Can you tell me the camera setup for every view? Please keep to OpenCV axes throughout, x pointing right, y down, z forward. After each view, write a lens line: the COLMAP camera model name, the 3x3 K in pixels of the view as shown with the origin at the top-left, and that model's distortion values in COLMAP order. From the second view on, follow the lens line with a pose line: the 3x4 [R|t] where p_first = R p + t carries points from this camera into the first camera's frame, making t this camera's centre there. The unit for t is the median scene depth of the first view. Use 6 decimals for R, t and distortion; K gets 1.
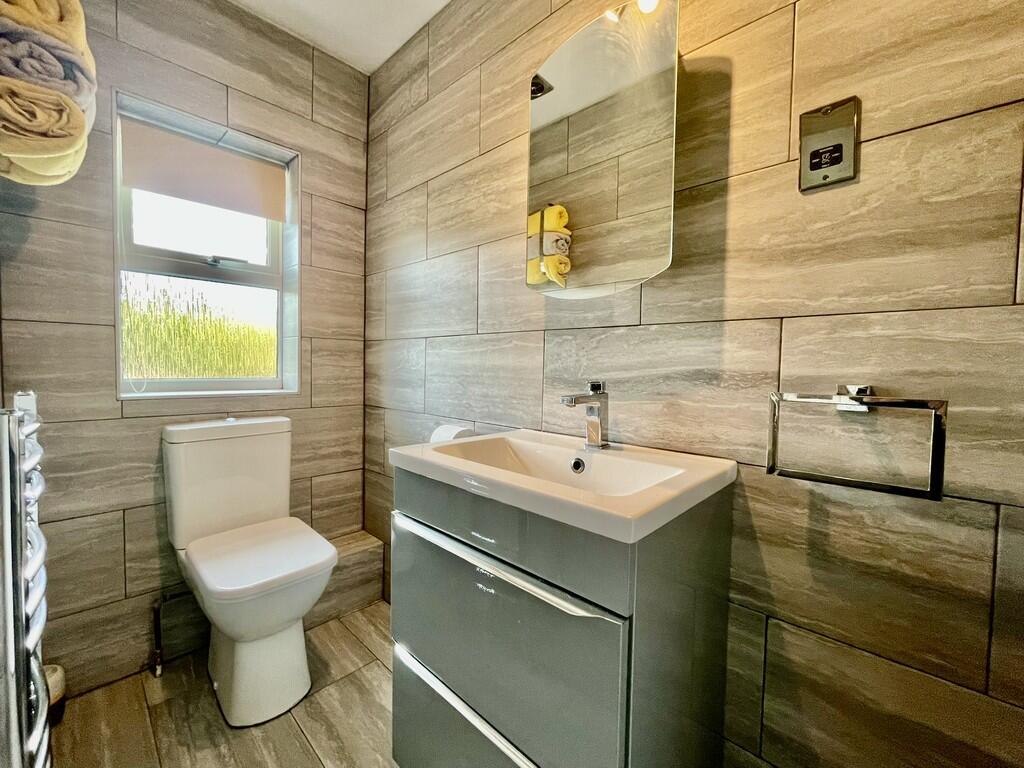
lens RADIAL K [[420.8, 0, 512.0], [0, 420.8, 384.0], [0, 0, 1]] dist [-0.017814, -0.000232]
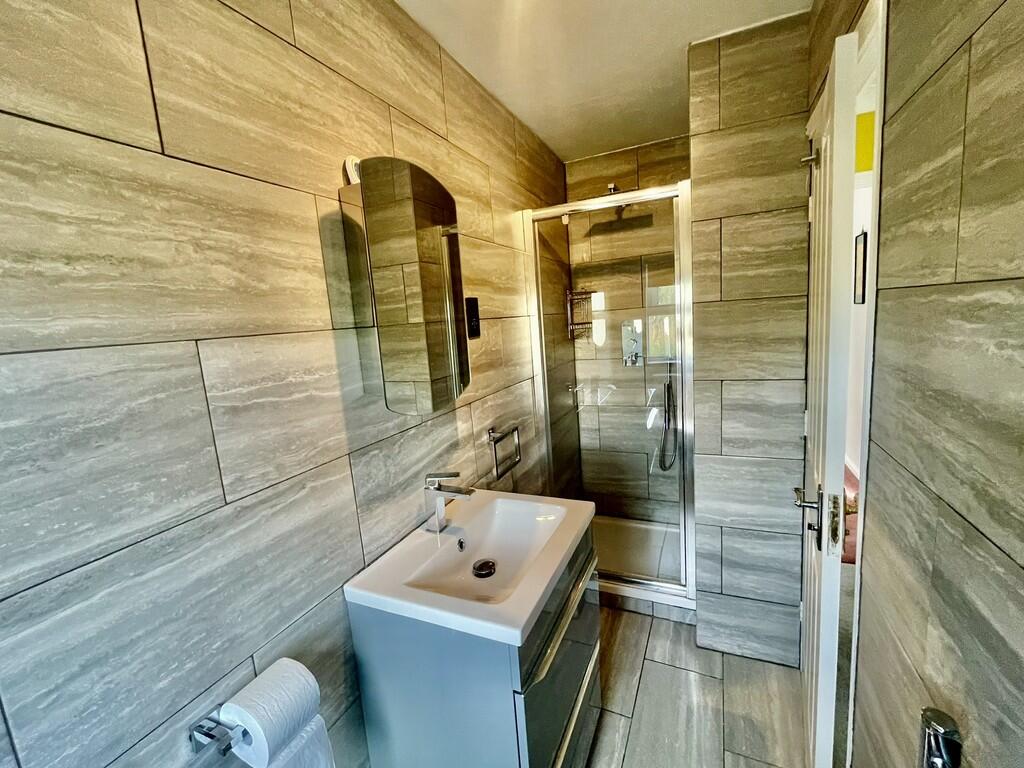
lens RADIAL K [[420.8, 0, 512.0], [0, 420.8, 384.0], [0, 0, 1]] dist [-0.017814, -0.000232]
pose [[-0.322114, -0.128915, 0.937882, -0.777507], [0.119251, 0.977269, 0.175285, -0.366505], [-0.939160, 0.168306, -0.299419, 0.918031]]
